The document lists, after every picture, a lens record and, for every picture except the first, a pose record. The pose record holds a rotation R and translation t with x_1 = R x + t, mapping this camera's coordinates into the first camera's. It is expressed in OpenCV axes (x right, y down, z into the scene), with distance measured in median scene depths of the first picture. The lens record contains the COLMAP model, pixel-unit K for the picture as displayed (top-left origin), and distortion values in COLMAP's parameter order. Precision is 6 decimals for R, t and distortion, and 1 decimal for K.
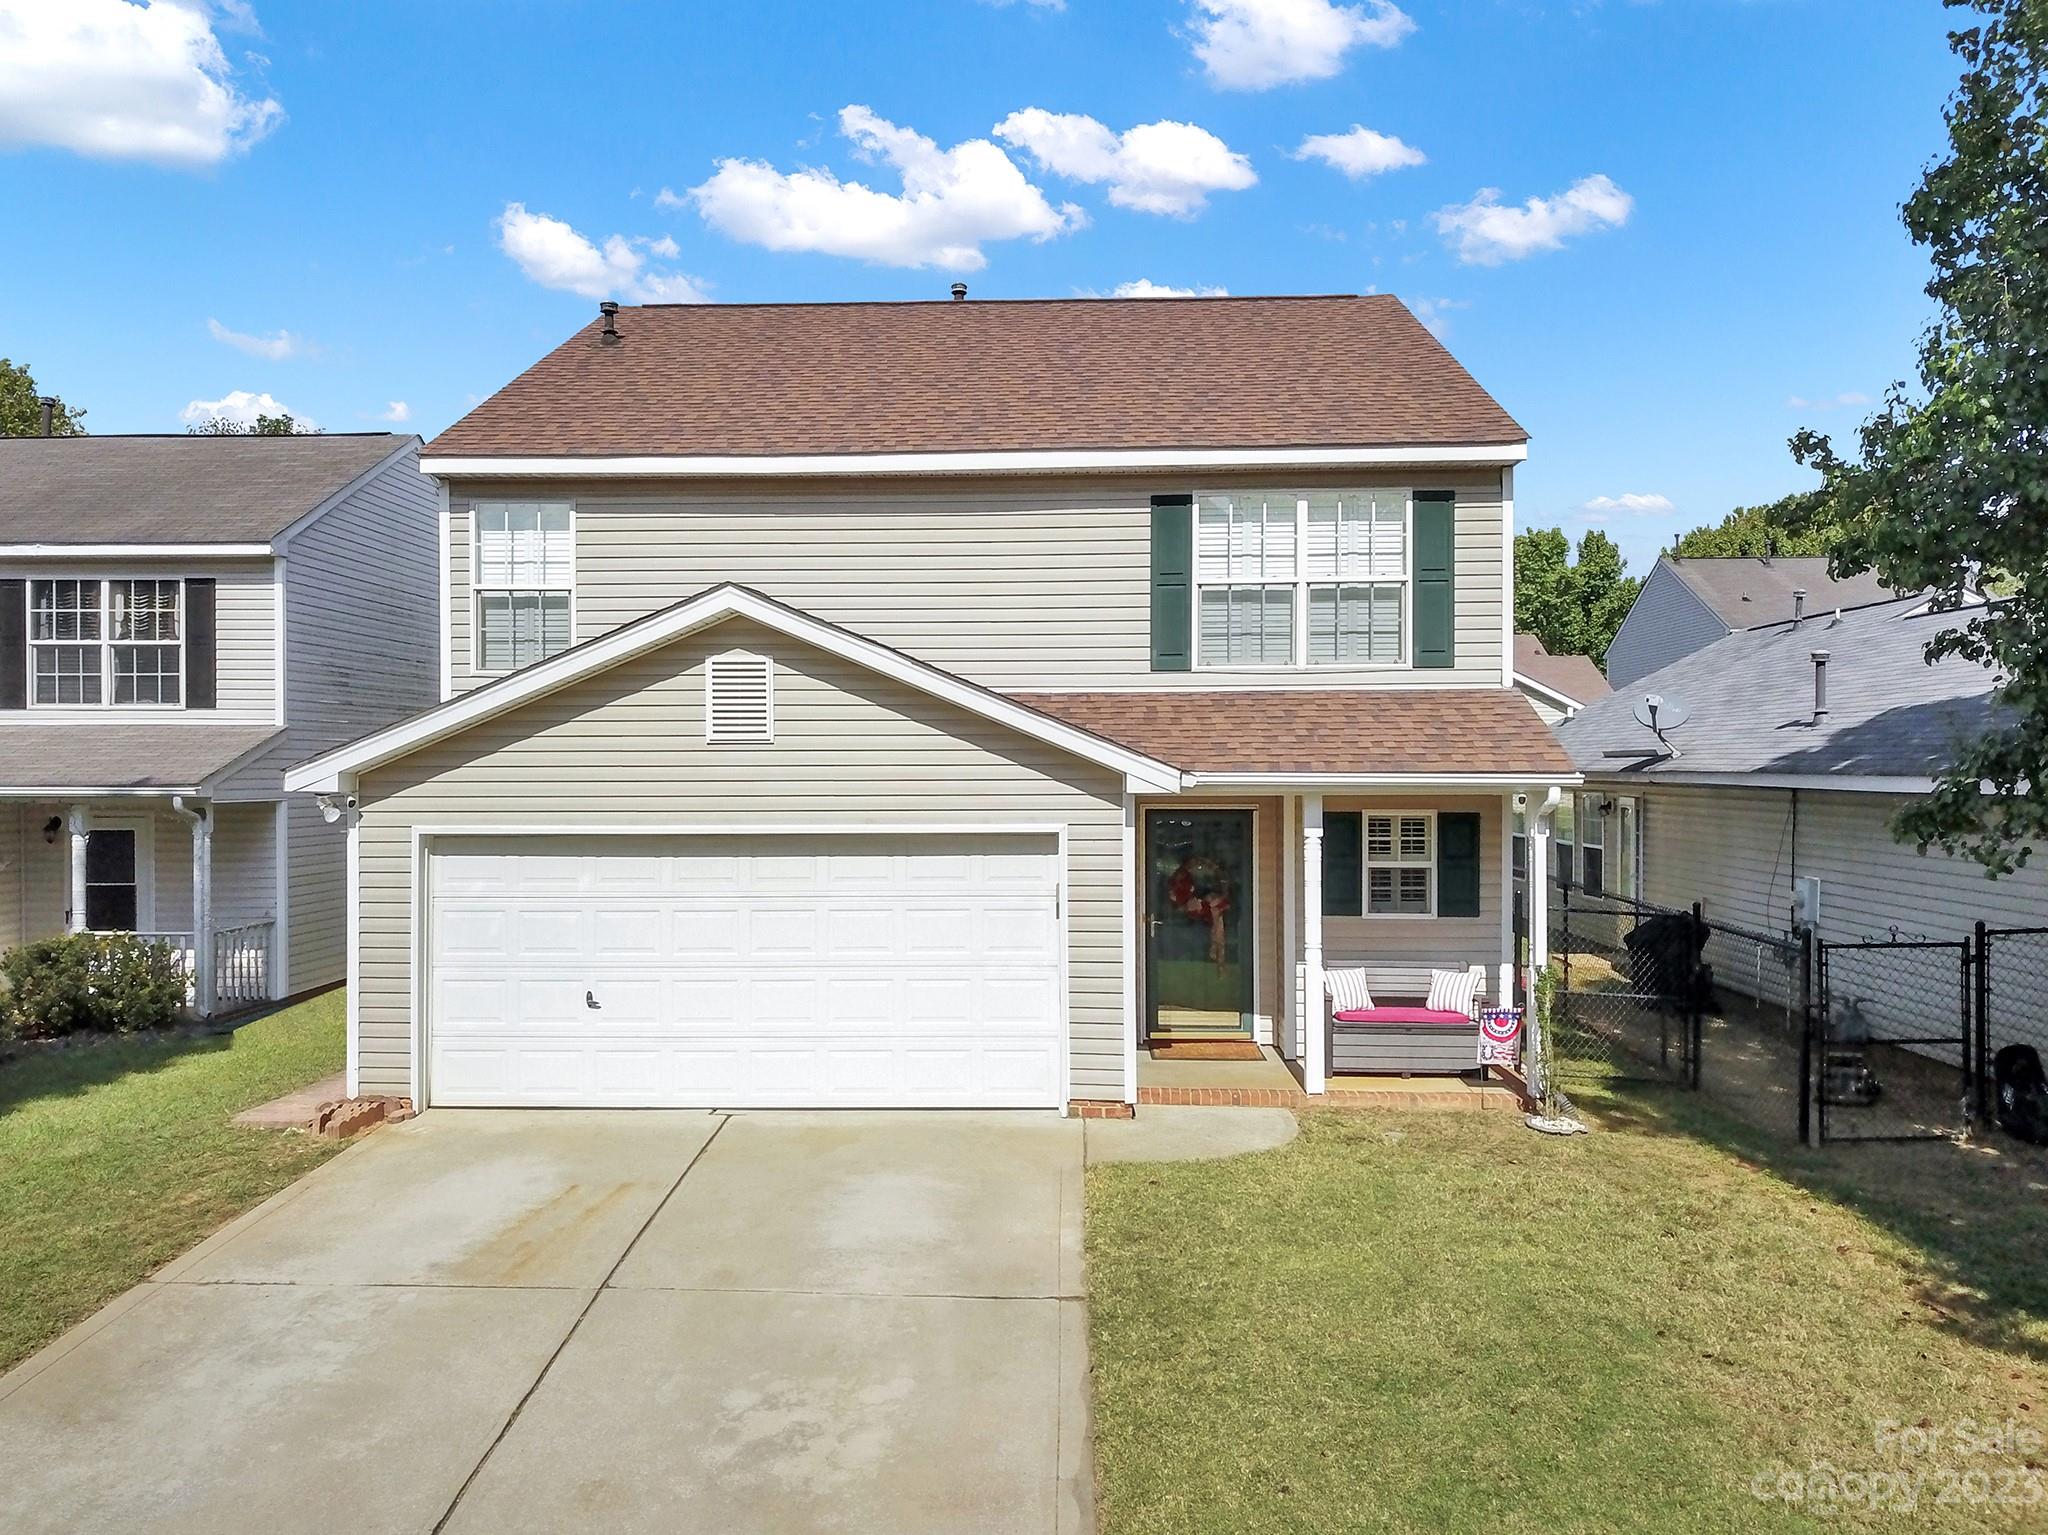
lens RADIAL K [[1601.7, 0, 1024.0], [0, 1601.7, 767.5], [0, 0, 1]] dist [-0.012057, 0.006668]
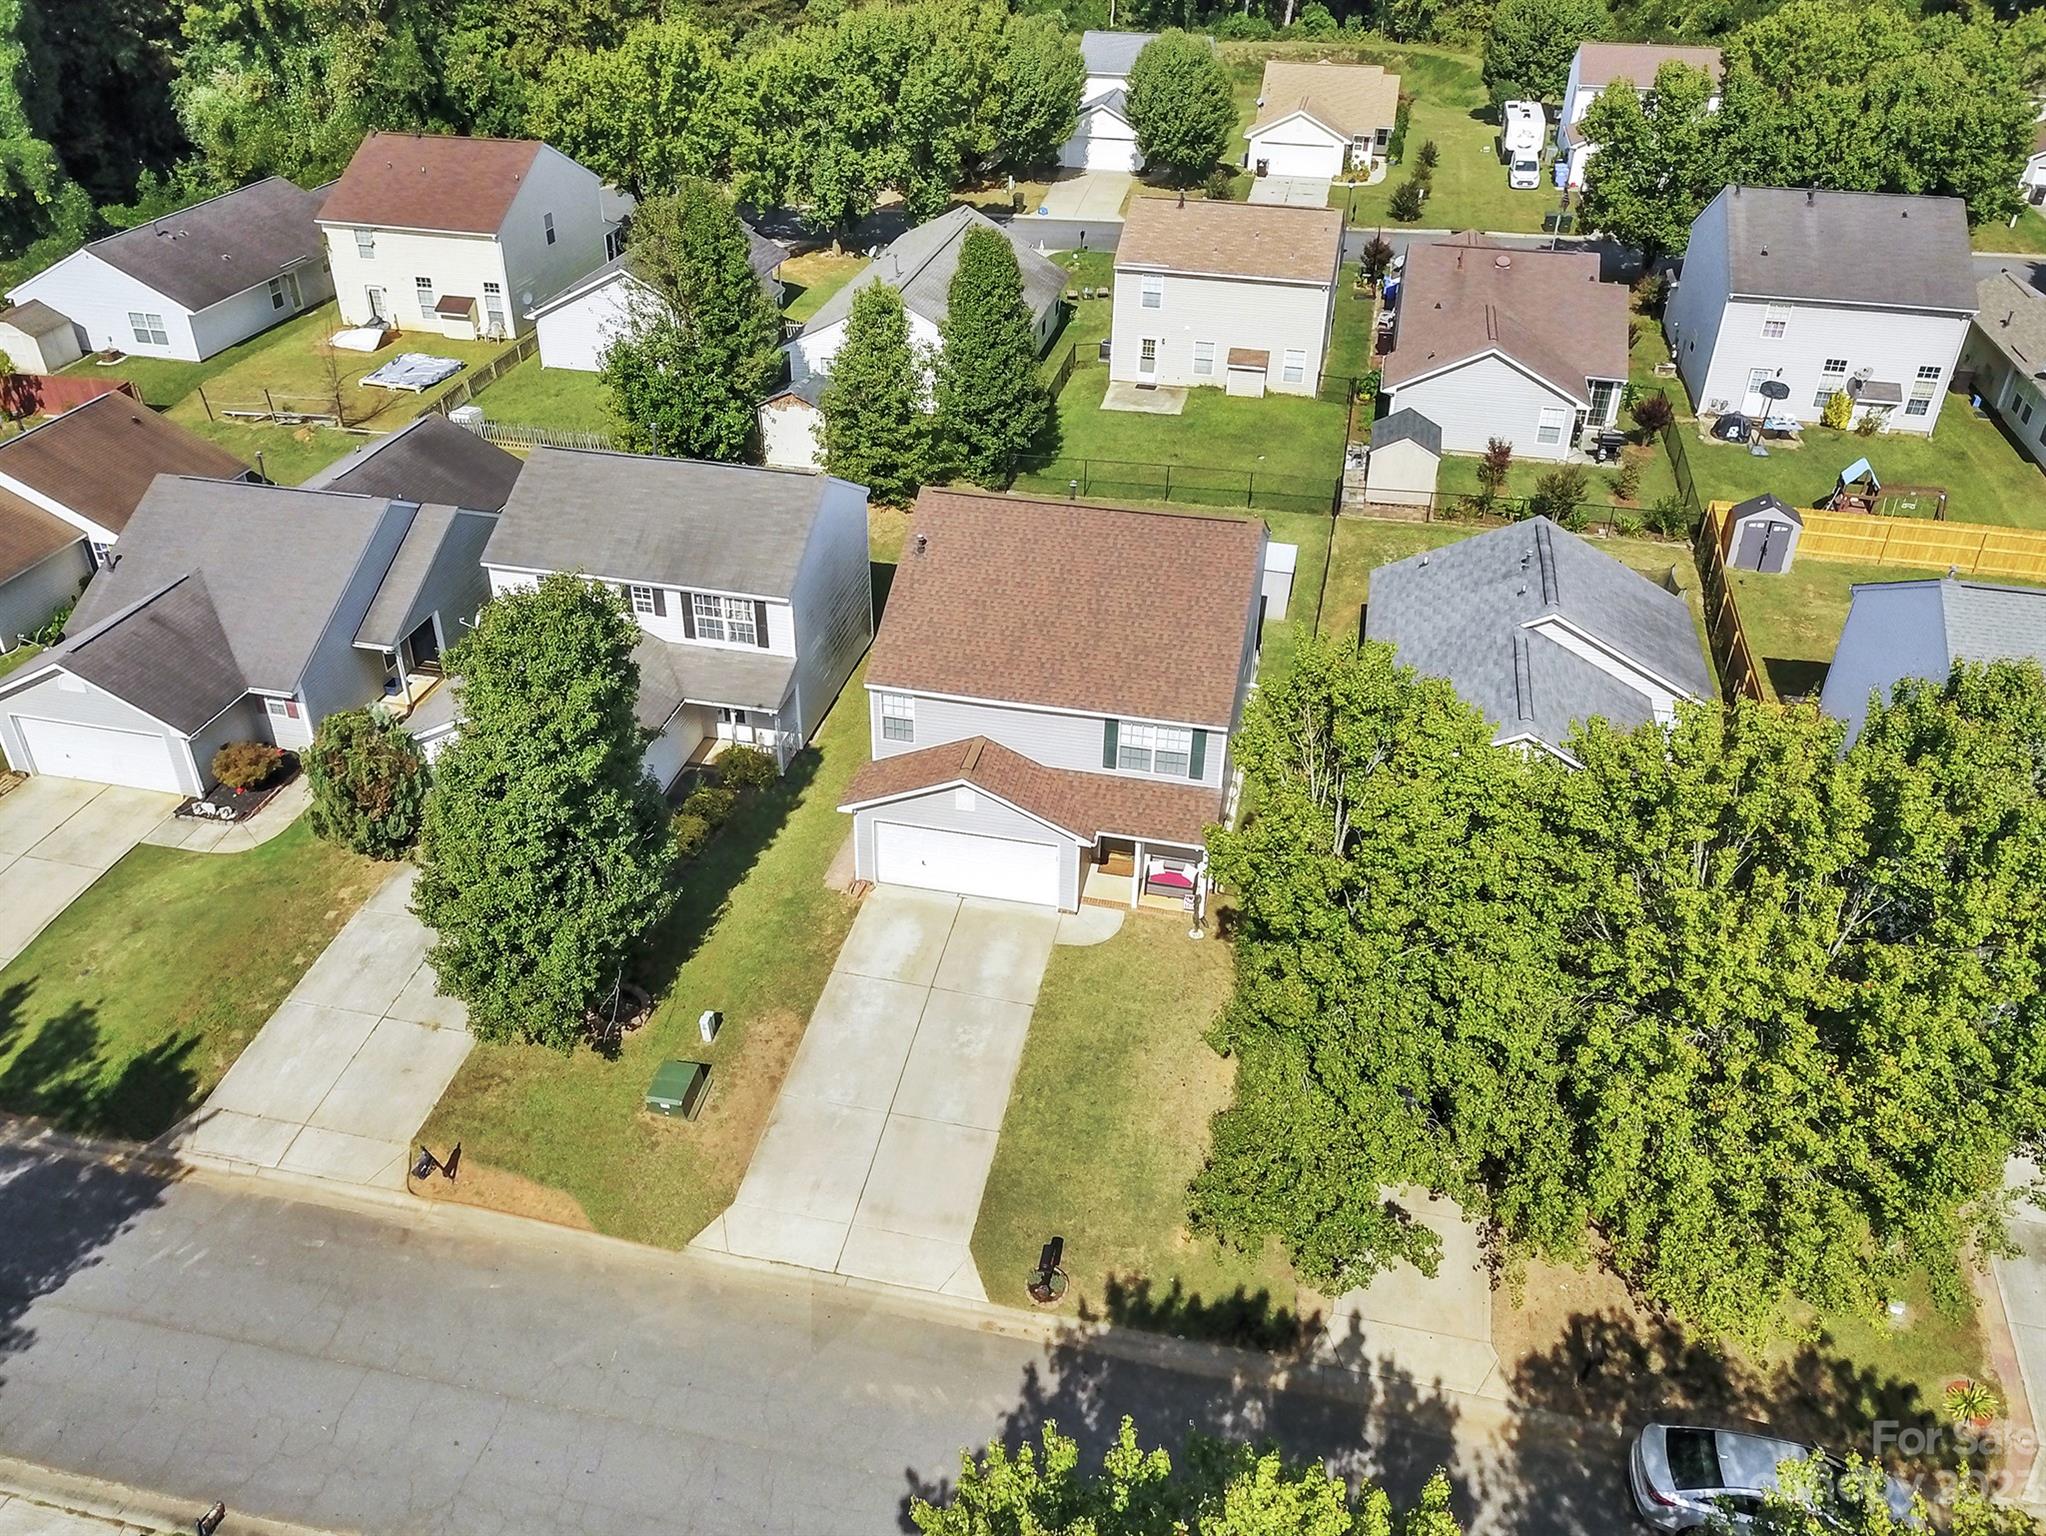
lens RADIAL K [[1614.6, 0, 1023.0], [0, 1614.6, 768.0], [0, 0, 1]] dist [0.012038, -0.007533]
pose [[0.983865, 0.111631, -0.139816, 0.364625], [-0.018924, 0.842022, 0.539111, -1.730953], [0.177910, -0.527767, 0.830548, -1.573456]]
